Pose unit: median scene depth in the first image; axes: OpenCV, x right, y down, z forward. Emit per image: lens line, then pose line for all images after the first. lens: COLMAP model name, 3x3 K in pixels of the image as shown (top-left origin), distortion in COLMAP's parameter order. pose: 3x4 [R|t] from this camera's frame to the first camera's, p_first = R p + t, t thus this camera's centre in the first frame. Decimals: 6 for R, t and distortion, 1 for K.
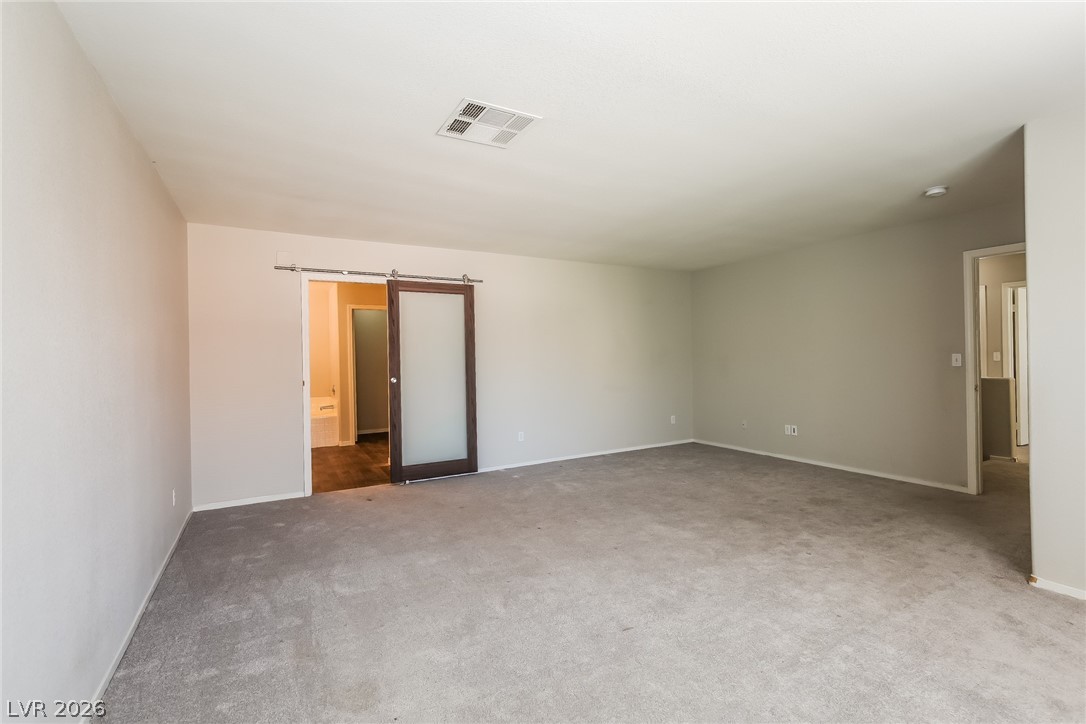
lens RADIAL K [[494.9, 0, 548.0], [0, 494.9, 358.1], [0, 0, 1]] dist [-0.013162, 0.000932]
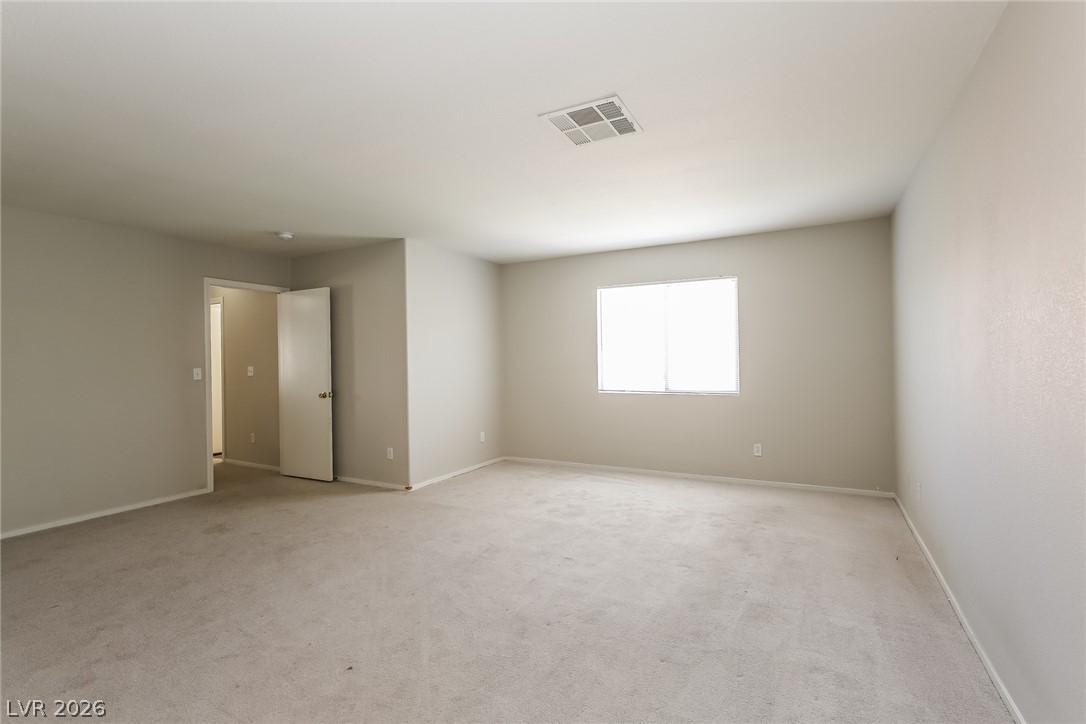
lens RADIAL K [[494.9, 0, 548.1], [0, 494.9, 360.9], [0, 0, 1]] dist [-0.013162, 0.000932]
pose [[-0.532492, 0.024383, 0.846084, -0.544348], [0.028109, 0.999543, -0.011114, 0.009301], [-0.845968, 0.017864, -0.532934, 0.980291]]
